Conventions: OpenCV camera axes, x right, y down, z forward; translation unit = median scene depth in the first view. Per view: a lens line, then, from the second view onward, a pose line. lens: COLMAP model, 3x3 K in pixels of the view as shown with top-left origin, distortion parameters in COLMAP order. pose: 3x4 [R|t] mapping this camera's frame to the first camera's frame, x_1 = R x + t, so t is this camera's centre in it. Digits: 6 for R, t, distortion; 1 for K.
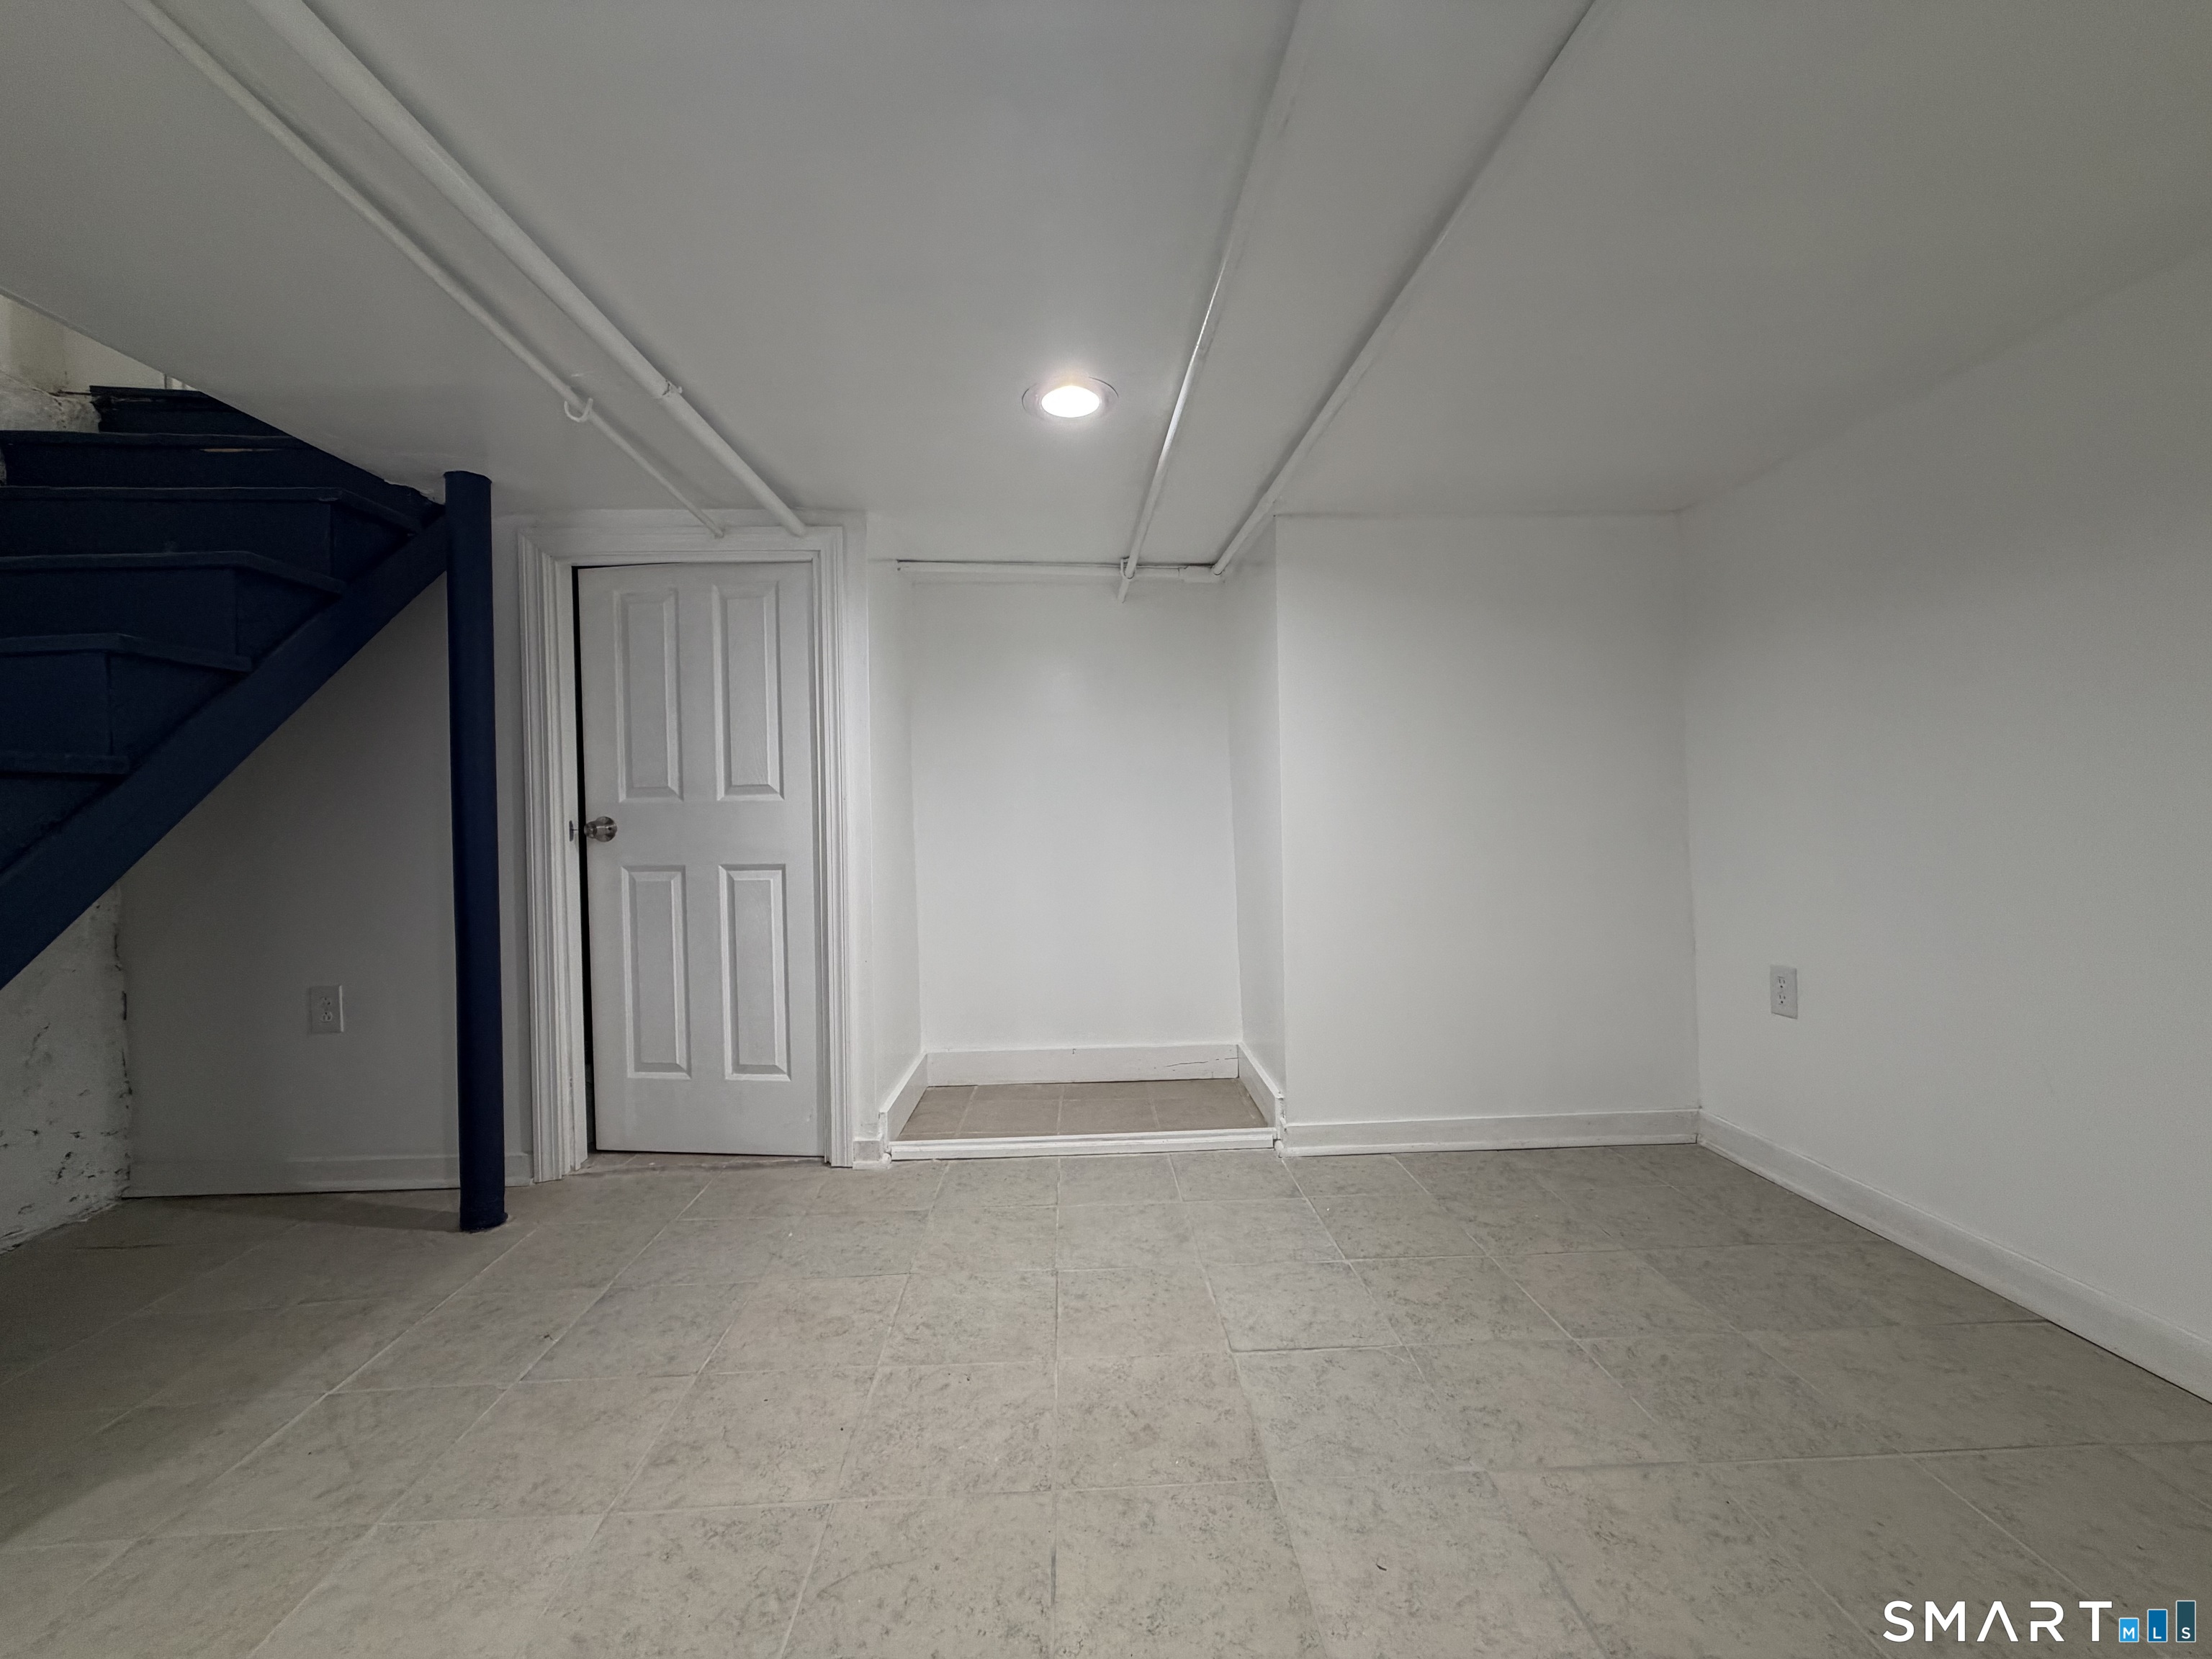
lens RADIAL K [[878.1, 0, 1101.6], [0, 878.1, 820.1], [0, 0, 1]] dist [-0.000059, 0.000102]
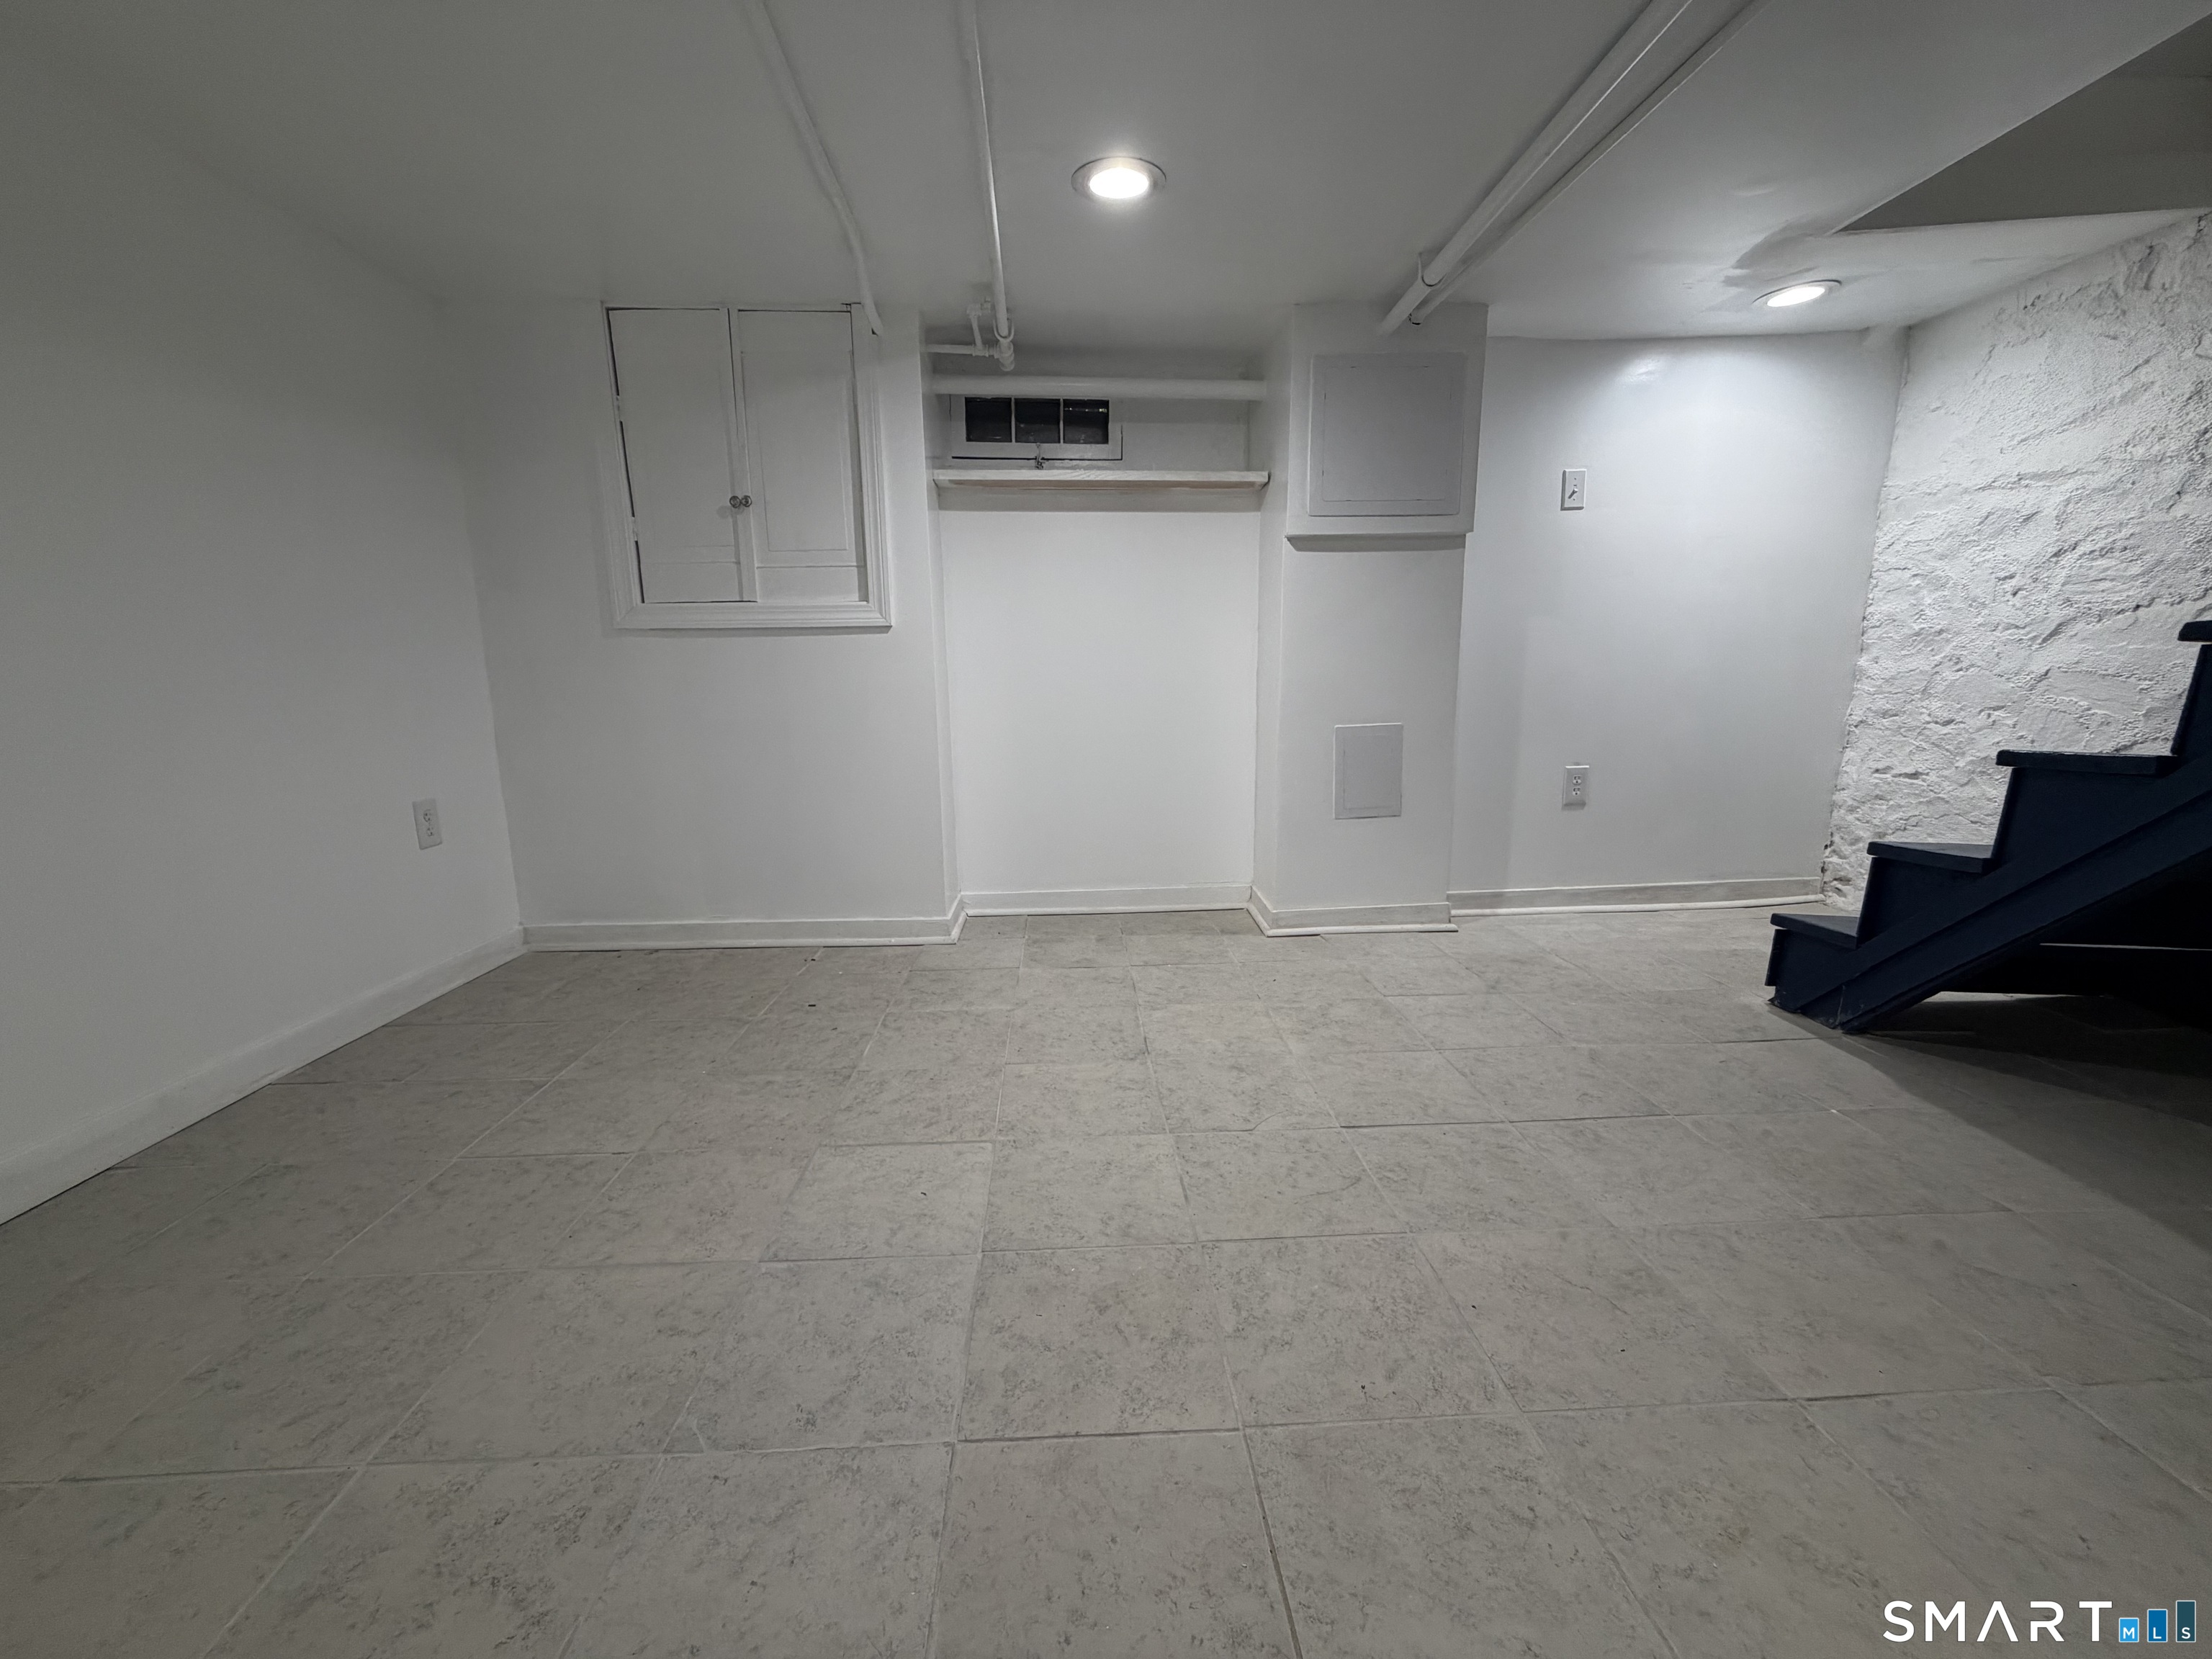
lens RADIAL K [[876.7, 0, 1100.6], [0, 876.7, 829.5], [0, 0, 1]] dist [-0.000894, -0.000044]
pose [[-0.999543, 0.030227, 0.000001, 0.025093], [0.029769, 0.984391, 0.173460, 0.063341], [0.005242, 0.173381, -0.984841, 1.078815]]
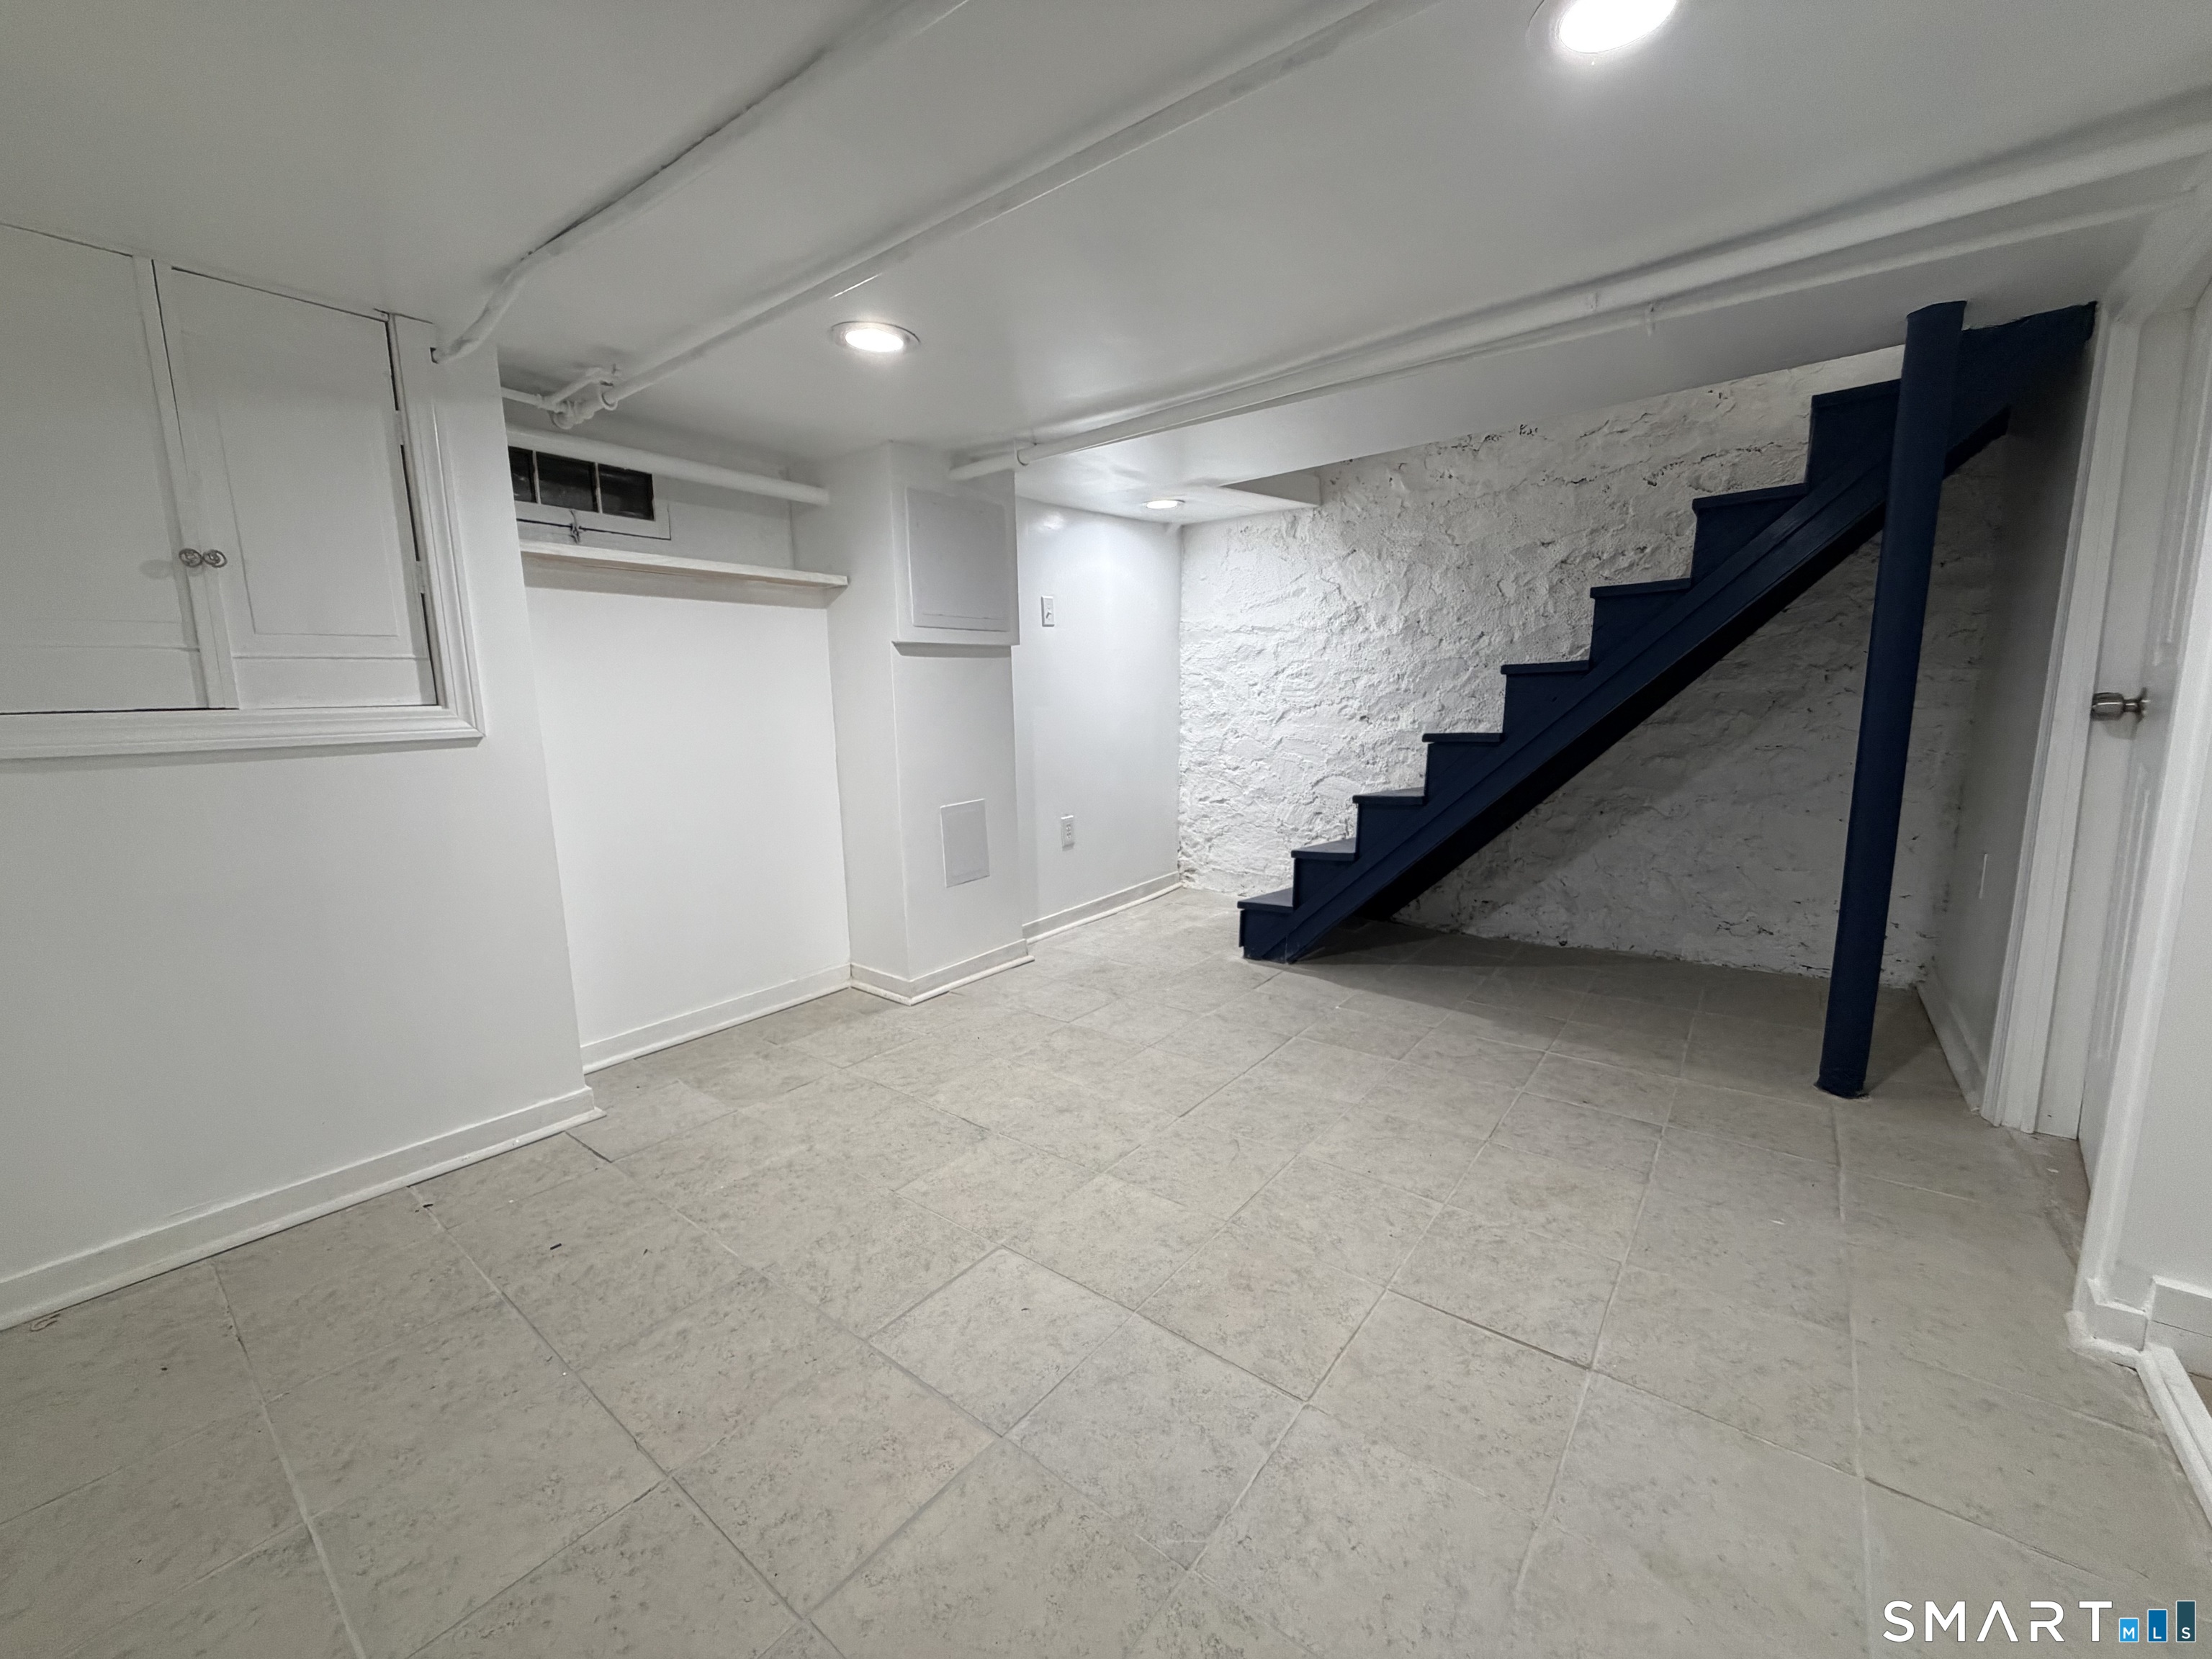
lens RADIAL K [[876.7, 0, 1100.6], [0, 876.7, 829.5], [0, 0, 1]] dist [-0.000894, -0.000044]
pose [[-0.651594, 0.148207, -0.743949, 0.565397], [0.035474, 0.985609, 0.165279, -0.041894], [0.757738, 0.081305, -0.647474, 0.948600]]
